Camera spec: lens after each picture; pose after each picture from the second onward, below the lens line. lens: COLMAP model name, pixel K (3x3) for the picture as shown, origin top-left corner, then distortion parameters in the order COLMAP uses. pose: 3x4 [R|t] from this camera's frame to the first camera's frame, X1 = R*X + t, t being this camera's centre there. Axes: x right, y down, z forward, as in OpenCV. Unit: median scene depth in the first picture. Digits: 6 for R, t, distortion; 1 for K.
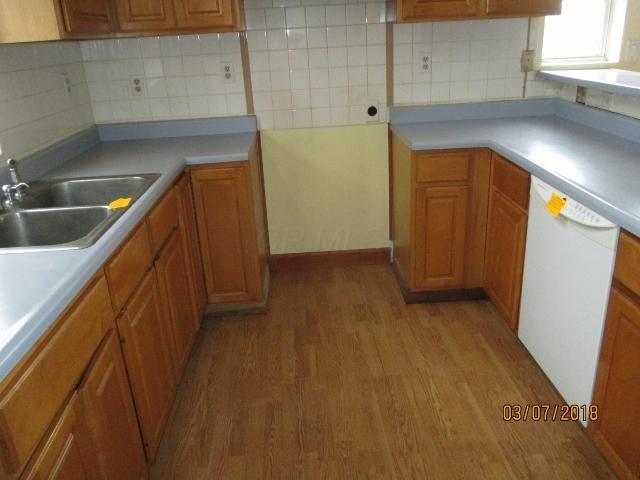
lens RADIAL K [[531.5, 0, 322.2], [0, 531.5, 239.4], [0, 0, 1]] dist [-0.028282, 0.012246]
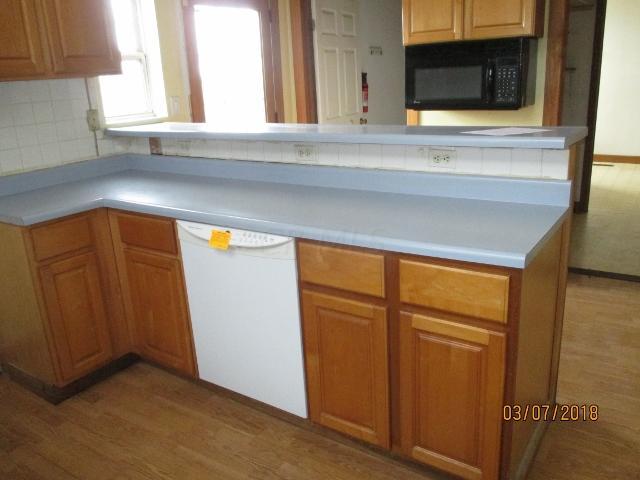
lens RADIAL K [[531.5, 0, 320.9], [0, 531.5, 238.3], [0, 0, 1]] dist [-0.028282, 0.012246]
pose [[0.605782, -0.223345, 0.763640, -0.188793], [0.313922, 0.949020, 0.028535, -0.024118], [-0.731082, 0.222438, 0.645012, 0.109430]]
